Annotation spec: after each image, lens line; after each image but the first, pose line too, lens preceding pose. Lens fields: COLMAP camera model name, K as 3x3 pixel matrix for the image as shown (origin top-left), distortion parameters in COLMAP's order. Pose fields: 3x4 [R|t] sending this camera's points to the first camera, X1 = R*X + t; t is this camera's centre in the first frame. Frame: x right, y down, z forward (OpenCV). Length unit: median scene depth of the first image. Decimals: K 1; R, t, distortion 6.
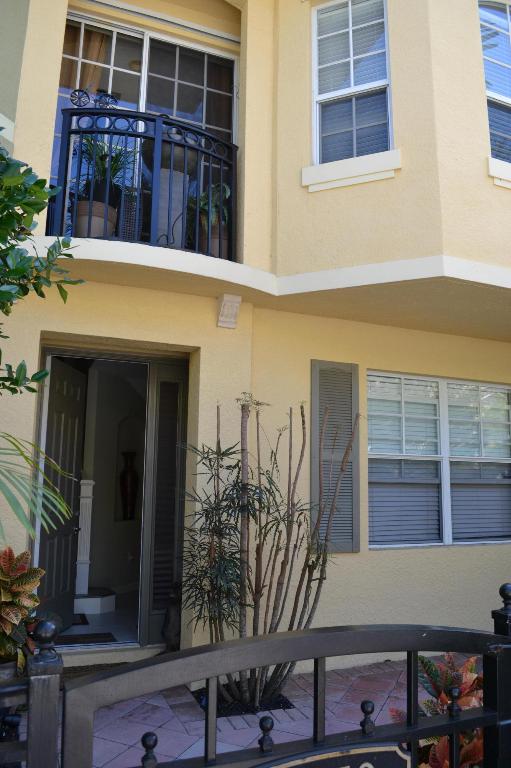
lens RADIAL K [[616.1, 0, 257.7], [0, 616.1, 385.7], [0, 0, 1]] dist [-0.075769, 0.004337]
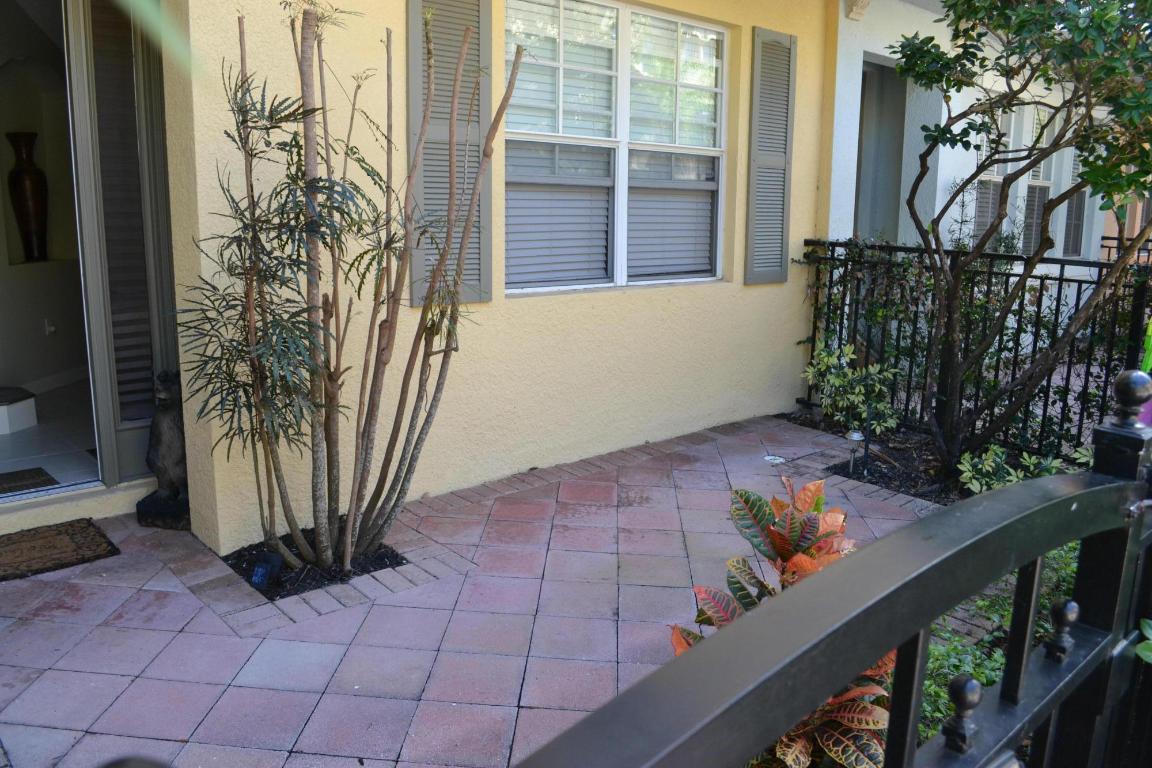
lens RADIAL K [[924.1, 0, 570.0], [0, 924.1, 389.0], [0, 0, 1]] dist [-0.075769, 0.004337]
pose [[0.938893, -0.069121, 0.337198, -0.073313], [-0.054995, 0.936923, 0.345183, 0.043070], [-0.339788, -0.342634, 0.875869, 0.178711]]
